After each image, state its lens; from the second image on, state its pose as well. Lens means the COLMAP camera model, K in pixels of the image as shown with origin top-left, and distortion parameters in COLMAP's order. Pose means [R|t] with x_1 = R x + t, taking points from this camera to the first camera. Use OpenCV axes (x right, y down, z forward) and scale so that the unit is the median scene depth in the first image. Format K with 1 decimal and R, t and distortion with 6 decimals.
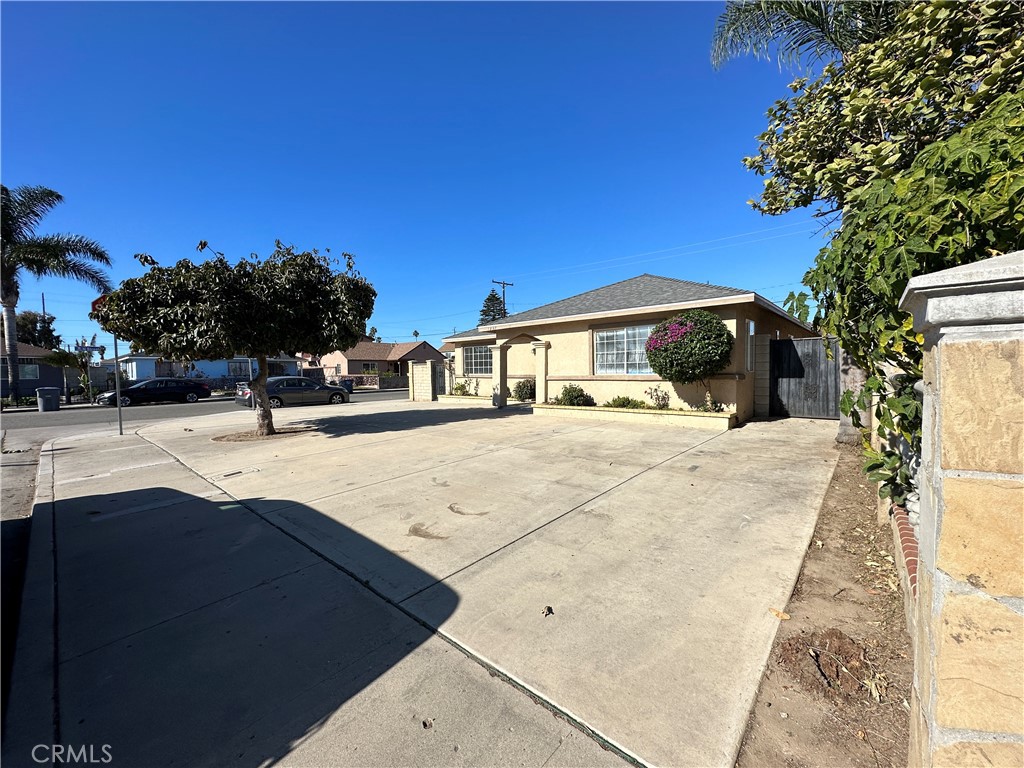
lens RADIAL K [[408.2, 0, 511.9], [0, 408.2, 383.2], [0, 0, 1]] dist [-0.001220, -0.000186]
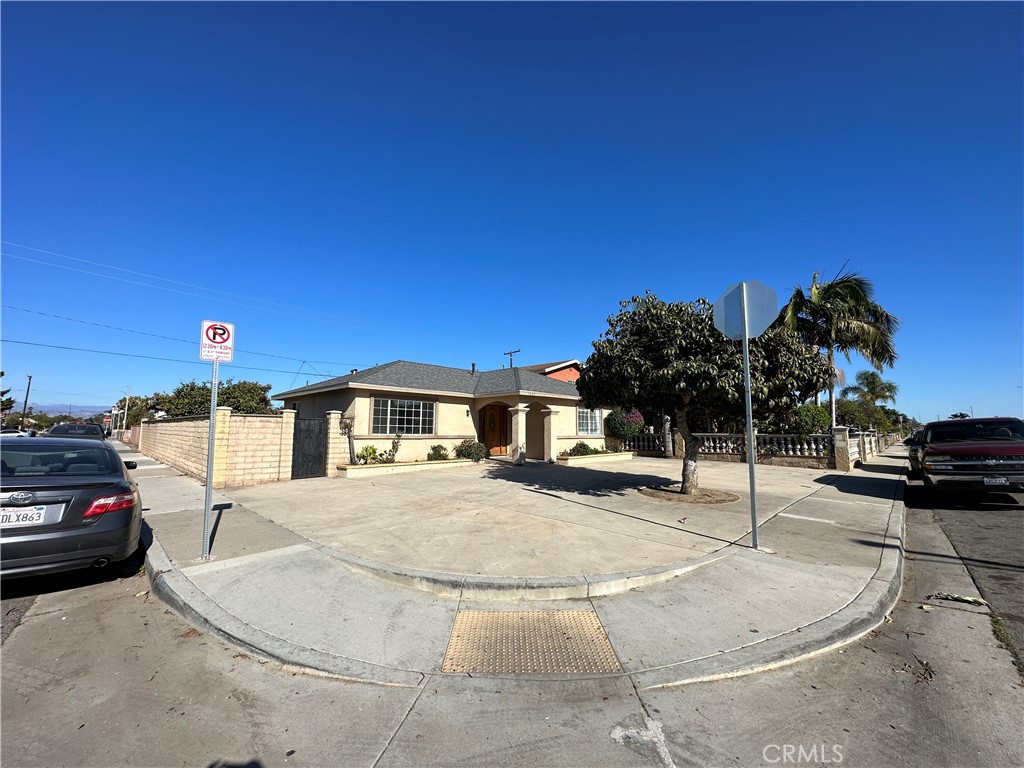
lens RADIAL K [[408.2, 0, 511.4], [0, 408.2, 387.1], [0, 0, 1]] dist [-0.001220, -0.000186]
pose [[0.050306, 0.125366, 0.990834, -0.866023], [0.024376, 0.991641, -0.126706, -0.007068], [-0.998436, 0.030527, 0.046829, 0.734590]]
